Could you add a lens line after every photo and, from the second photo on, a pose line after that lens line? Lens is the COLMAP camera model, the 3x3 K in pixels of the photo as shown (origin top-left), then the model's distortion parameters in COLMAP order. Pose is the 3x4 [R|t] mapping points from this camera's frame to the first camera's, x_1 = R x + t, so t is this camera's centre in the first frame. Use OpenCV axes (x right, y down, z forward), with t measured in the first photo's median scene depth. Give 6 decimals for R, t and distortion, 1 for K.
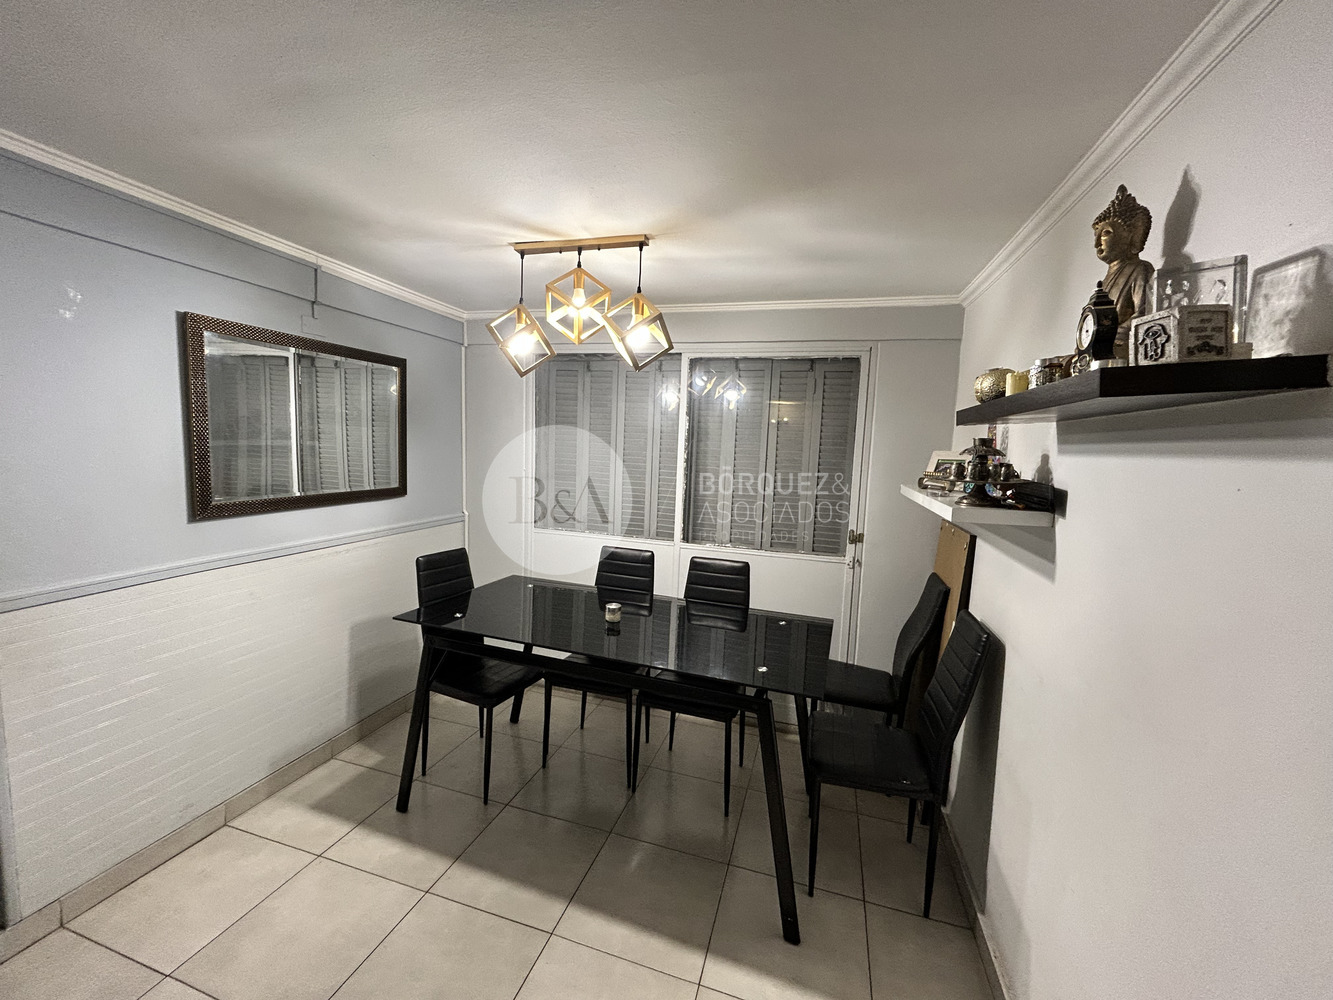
lens RADIAL K [[537.1, 0, 666.7], [0, 537.1, 498.2], [0, 0, 1]] dist [-0.002950, -0.000491]
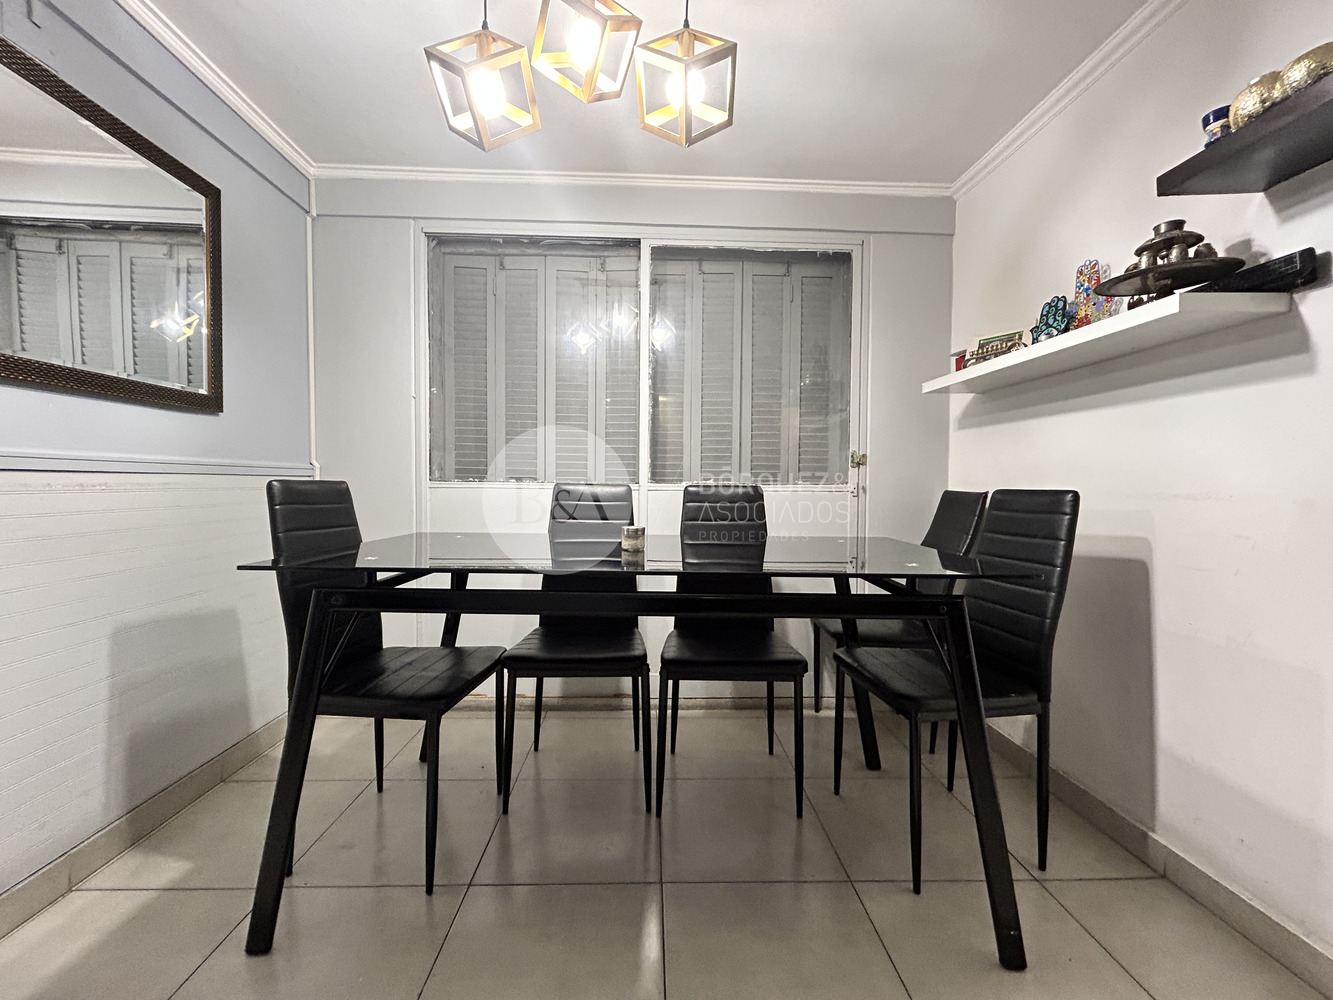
lens RADIAL K [[537.1, 0, 670.1], [0, 537.1, 494.8], [0, 0, 1]] dist [-0.002950, -0.000491]
pose [[0.946972, -0.041613, 0.318609, -0.217379], [0.062199, 0.996563, -0.054711, 0.163413], [-0.315237, 0.071627, 0.946306, 0.294852]]
